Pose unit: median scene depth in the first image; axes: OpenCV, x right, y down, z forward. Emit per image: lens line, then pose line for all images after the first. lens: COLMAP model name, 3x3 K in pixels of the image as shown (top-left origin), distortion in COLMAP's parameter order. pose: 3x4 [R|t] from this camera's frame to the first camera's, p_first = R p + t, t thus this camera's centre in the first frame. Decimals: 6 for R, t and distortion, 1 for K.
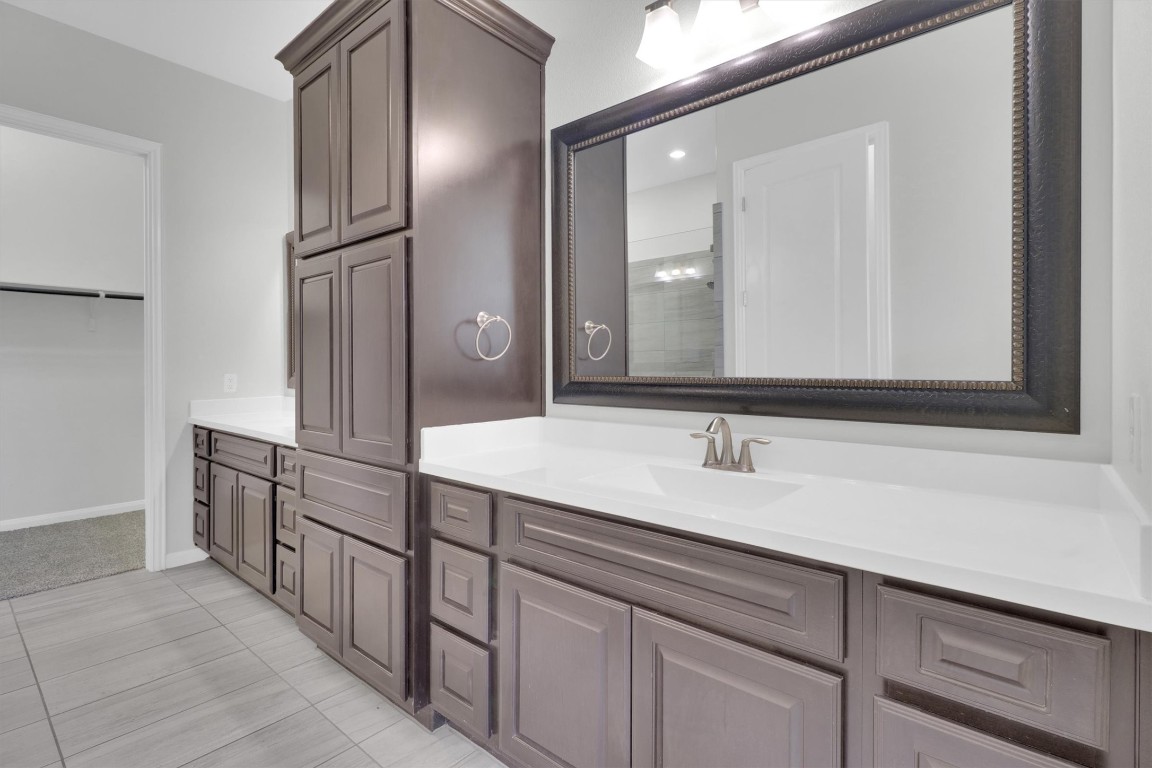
lens RADIAL K [[532.0, 0, 578.8], [0, 532.0, 390.0], [0, 0, 1]] dist [0.000280, 0.000312]
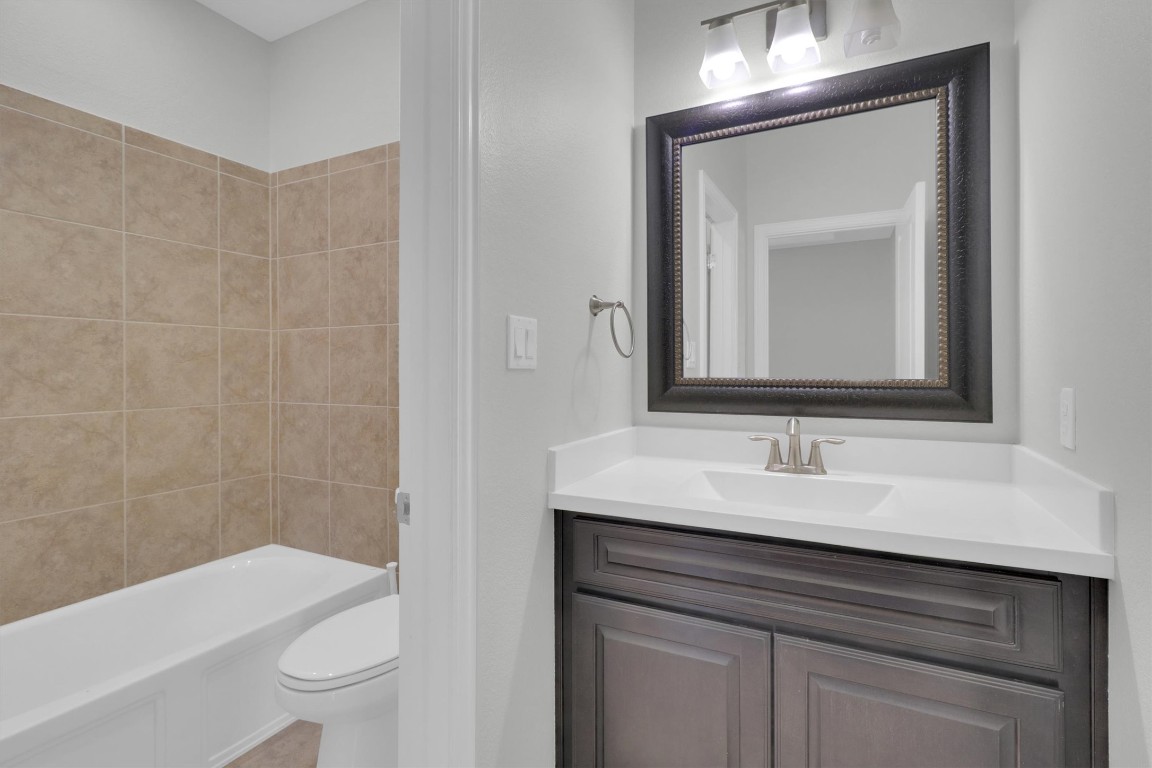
lens RADIAL K [[445.6, 0, 583.1], [0, 445.6, 365.5], [0, 0, 1]] dist [-0.009368, -0.000025]
pose [[0.955695, -0.001324, 0.294355, -0.372080], [0.016365, 0.998682, -0.048642, -0.019412], [-0.293903, 0.051304, 0.954457, 0.290756]]
